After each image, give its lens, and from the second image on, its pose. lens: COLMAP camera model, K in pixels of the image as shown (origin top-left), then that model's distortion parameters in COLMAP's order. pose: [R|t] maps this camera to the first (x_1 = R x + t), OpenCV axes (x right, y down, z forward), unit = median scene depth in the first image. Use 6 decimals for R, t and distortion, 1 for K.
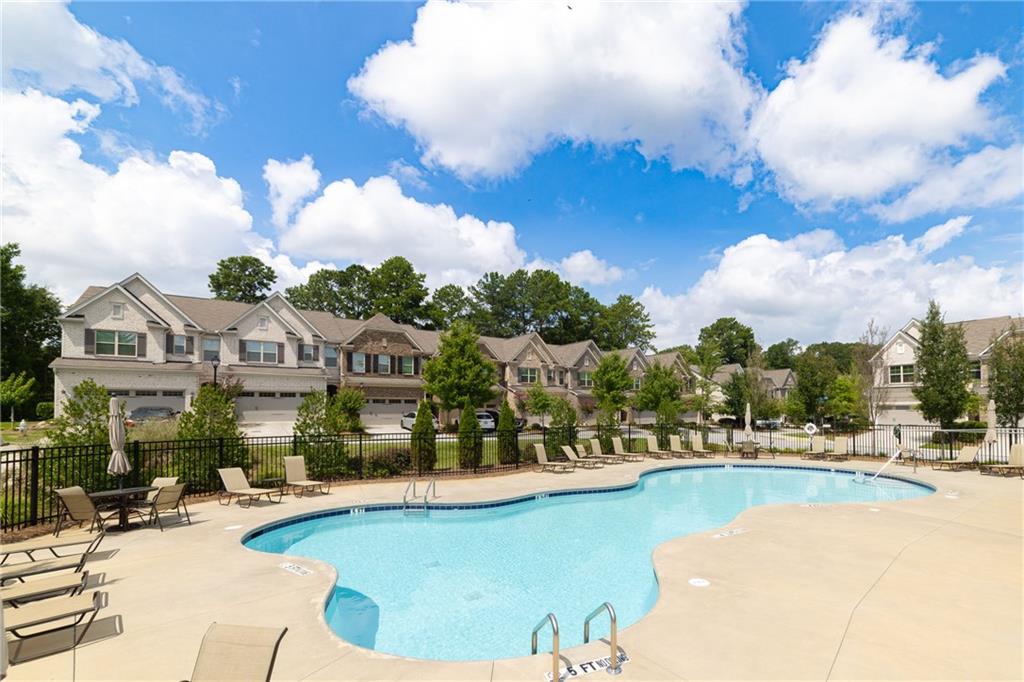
lens RADIAL K [[804.8, 0, 512.0], [0, 804.8, 341.0], [0, 0, 1]] dist [-0.000559, -0.001634]
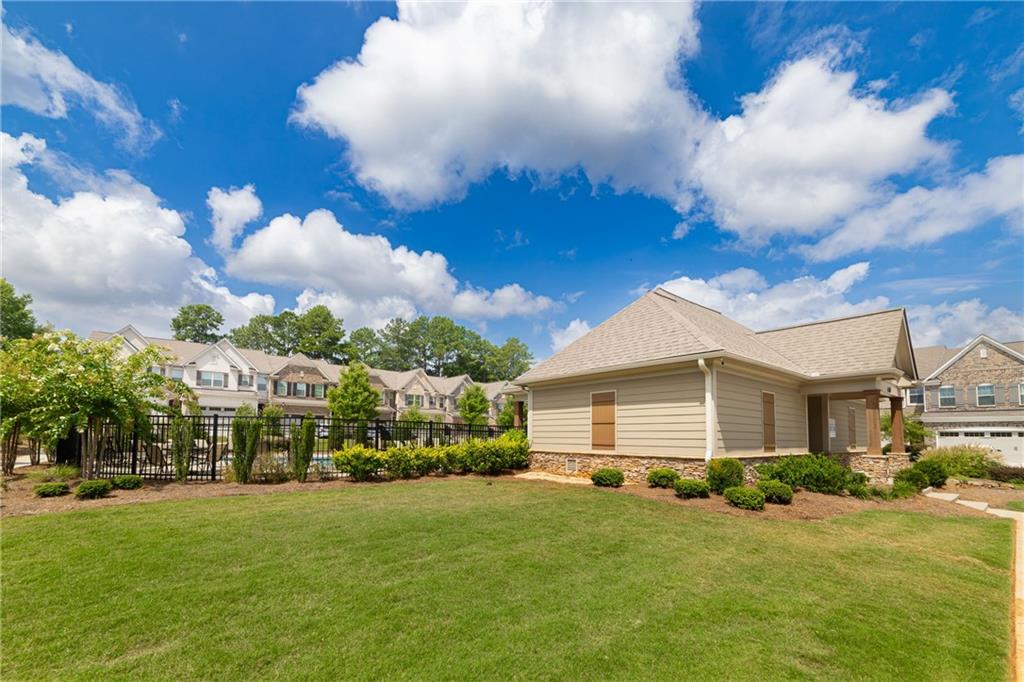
lens RADIAL K [[870.0, 0, 512.0], [0, 870.0, 341.0], [0, 0, 1]] dist [0.000596, 0.004439]
pose [[0.998176, 0.021316, 0.056475, 0.037596], [-0.019612, 0.999340, -0.030567, -0.005725], [-0.057090, 0.029404, 0.997936, -0.175306]]
